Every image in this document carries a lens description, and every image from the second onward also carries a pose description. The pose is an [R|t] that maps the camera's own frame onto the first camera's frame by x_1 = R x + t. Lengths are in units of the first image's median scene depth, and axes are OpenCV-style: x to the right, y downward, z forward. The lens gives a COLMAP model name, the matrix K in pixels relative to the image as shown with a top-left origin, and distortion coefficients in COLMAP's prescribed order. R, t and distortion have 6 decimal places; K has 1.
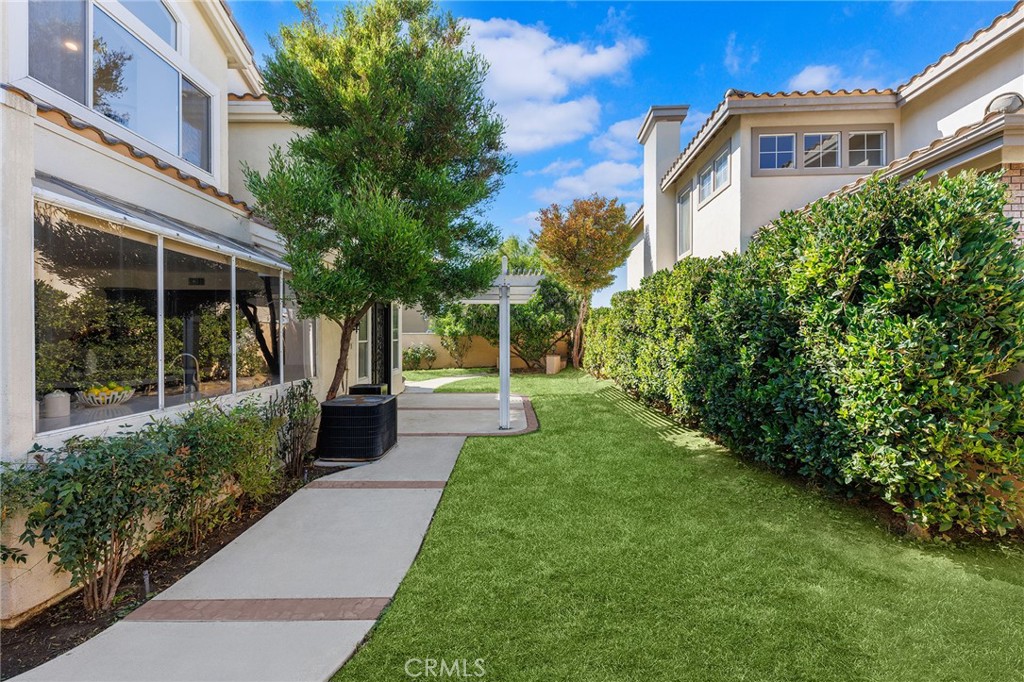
lens RADIAL K [[414.7, 0, 517.5], [0, 414.7, 335.4], [0, 0, 1]] dist [0.015790, -0.008557]
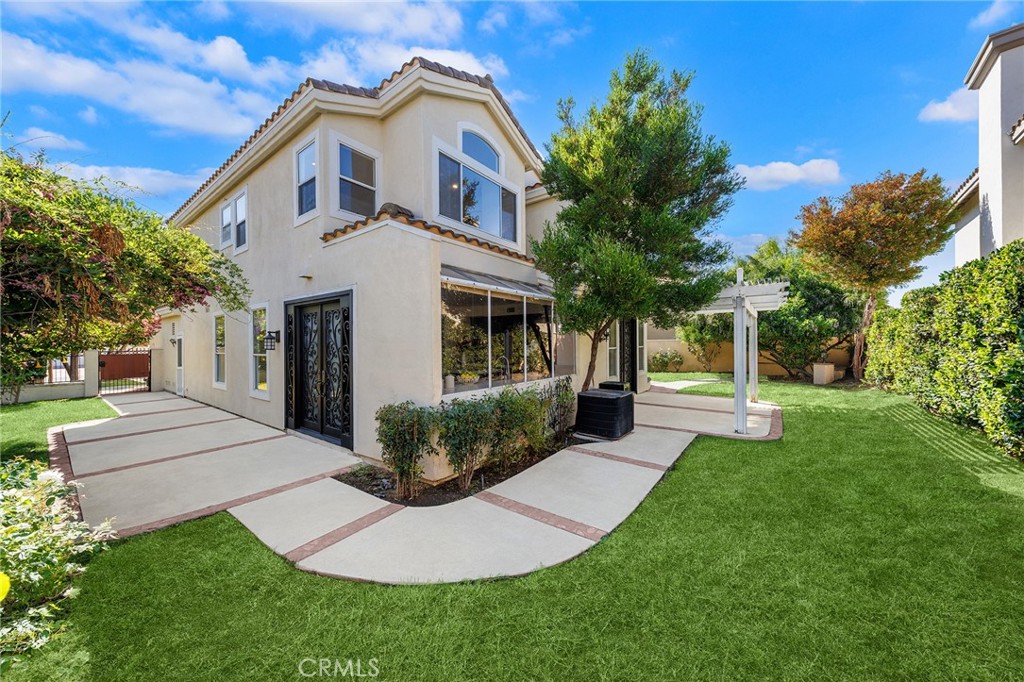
lens RADIAL K [[352.4, 0, 512.0], [0, 352.4, 341.0], [0, 0, 1]] dist [0.000991, -0.000004]
pose [[0.785237, -0.006352, -0.619163, 0.088817], [0.006527, 0.999977, -0.001982, -0.011560], [0.619161, -0.002485, 0.785260, -0.069110]]
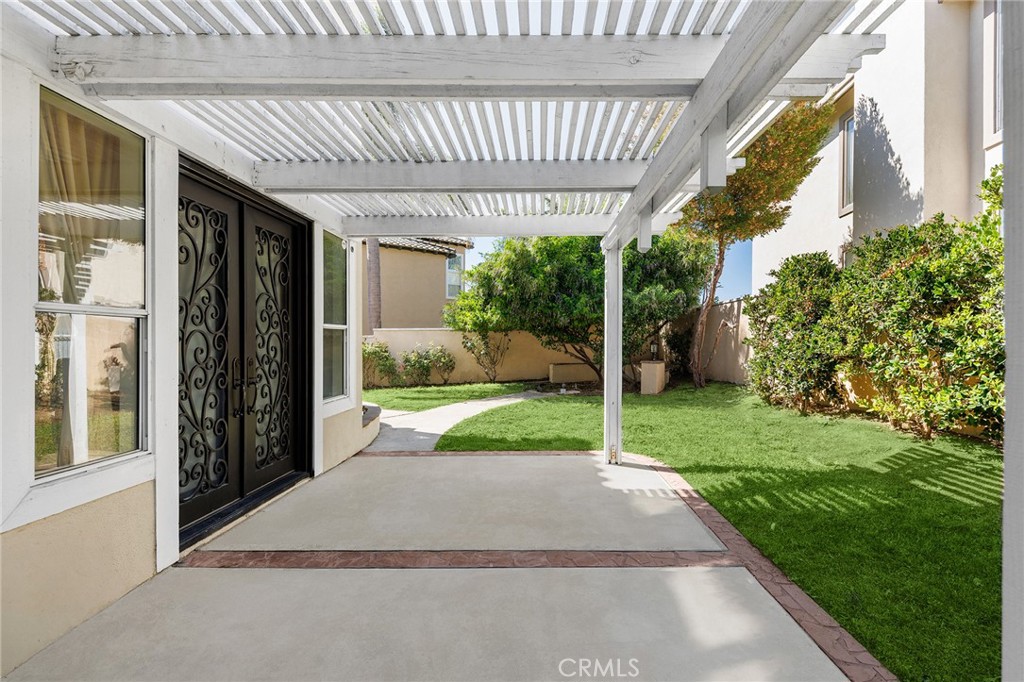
lens RADIAL K [[414.7, 0, 517.5], [0, 414.7, 335.4], [0, 0, 1]] dist [0.015790, -0.008557]
pose [[0.997418, -0.004850, -0.071657, -0.176506], [0.003933, 0.999909, -0.012934, 0.050740], [0.071713, 0.012619, 0.997345, 1.211178]]
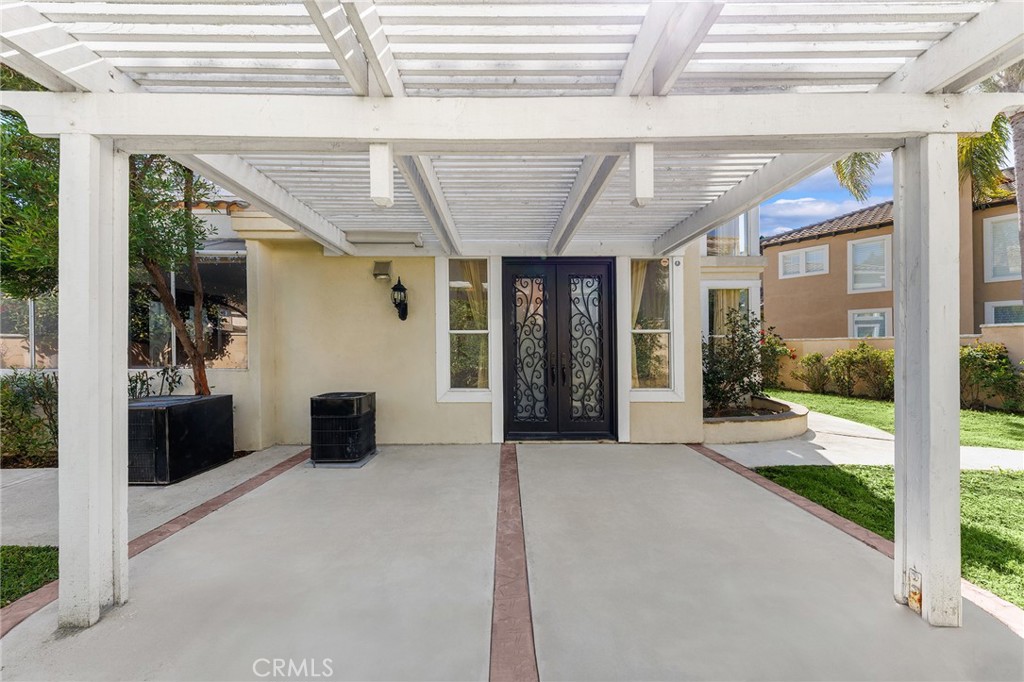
lens RADIAL K [[352.4, 0, 512.0], [0, 352.4, 341.0], [0, 0, 1]] dist [0.000991, -0.000004]
pose [[-0.019758, -0.012525, -0.999726, 0.263419], [0.003962, 0.999913, -0.012605, 0.054324], [0.999797, -0.004210, -0.019707, 1.669400]]
